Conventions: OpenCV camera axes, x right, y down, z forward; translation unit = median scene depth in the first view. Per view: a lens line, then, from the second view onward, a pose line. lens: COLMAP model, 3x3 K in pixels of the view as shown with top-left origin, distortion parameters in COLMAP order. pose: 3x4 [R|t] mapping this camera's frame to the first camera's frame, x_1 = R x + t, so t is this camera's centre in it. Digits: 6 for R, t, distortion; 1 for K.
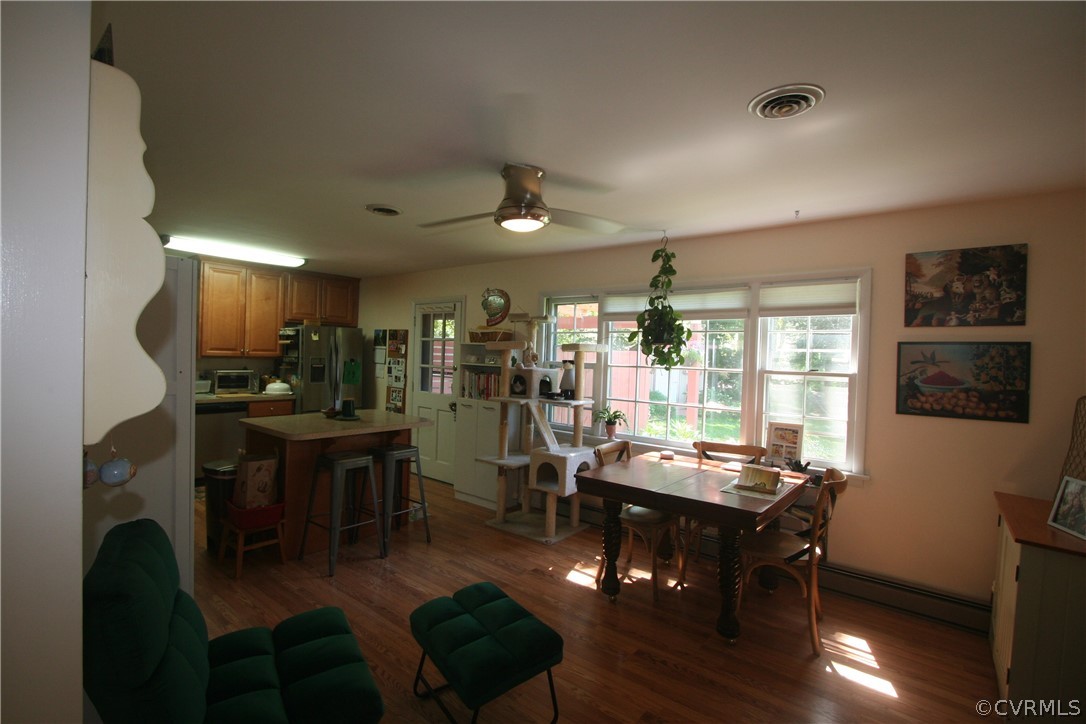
lens RADIAL K [[500.5, 0, 526.9], [0, 500.5, 359.2], [0, 0, 1]] dist [-0.017524, 0.001390]
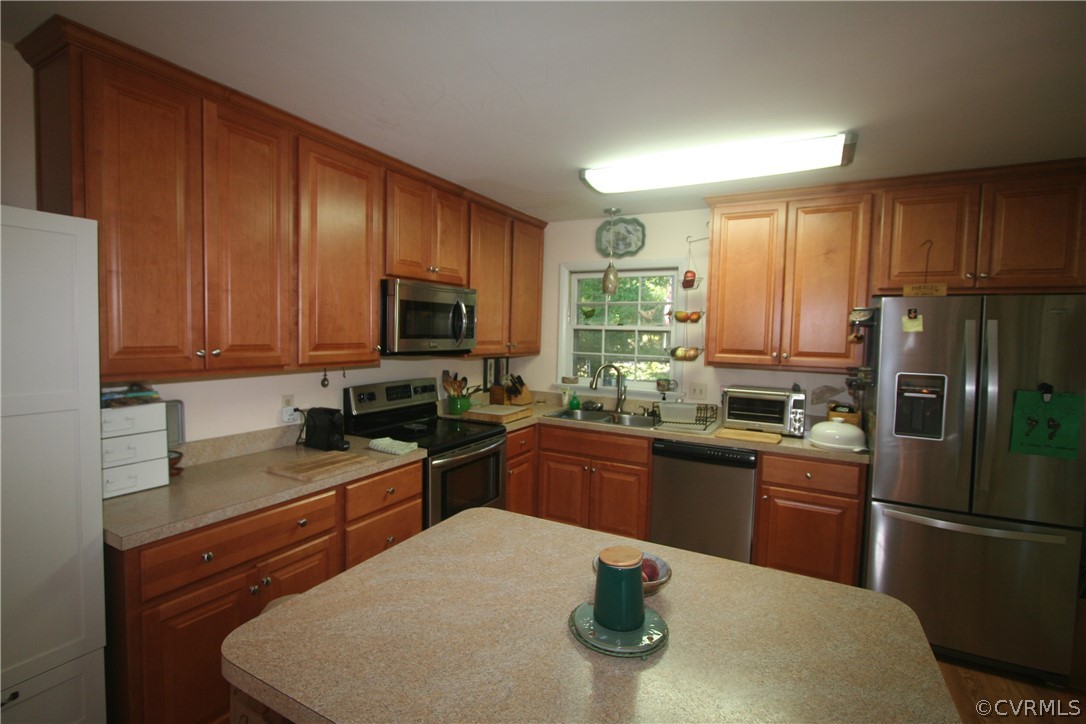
lens RADIAL K [[500.5, 0, 526.9], [0, 500.5, 359.2], [0, 0, 1]] dist [-0.017524, 0.001390]
pose [[0.186264, 0.028006, -0.982100, -0.084645], [-0.025379, 0.999397, 0.023686, -0.017685], [0.982172, 0.020513, 0.186862, 0.609656]]
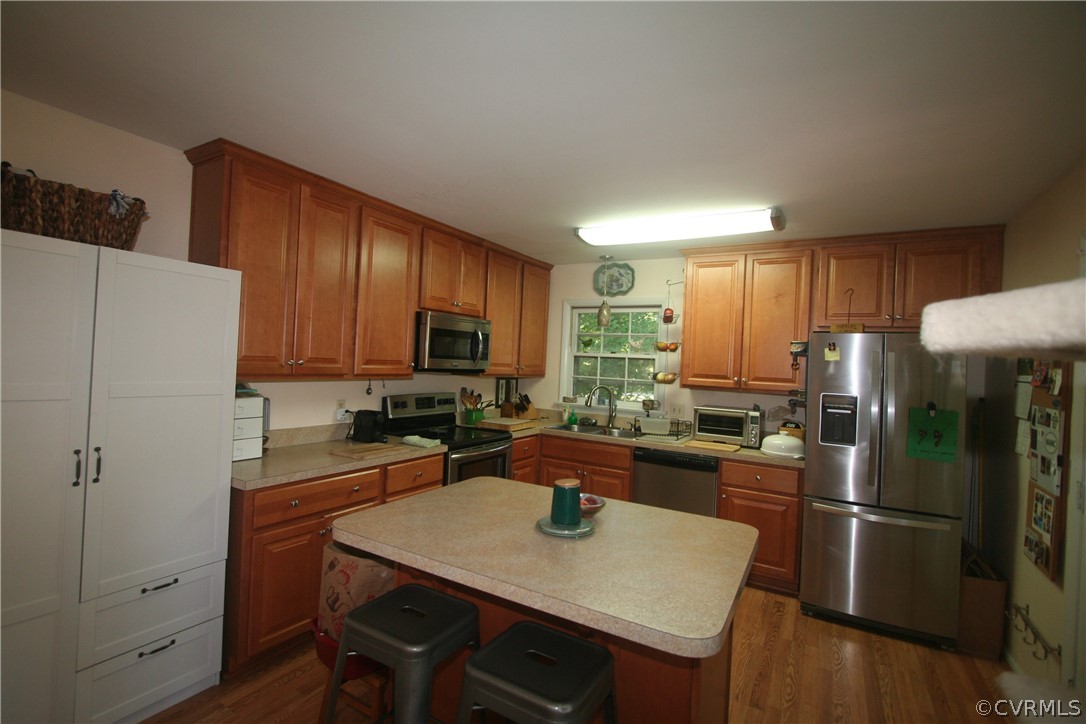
lens RADIAL K [[500.5, 0, 526.9], [0, 500.5, 359.2], [0, 0, 1]] dist [-0.017524, 0.001390]
pose [[0.152718, -0.028087, -0.987871, 0.035240], [-0.049167, 0.998142, -0.035980, -0.005962], [0.987046, 0.054065, 0.151054, 0.604919]]
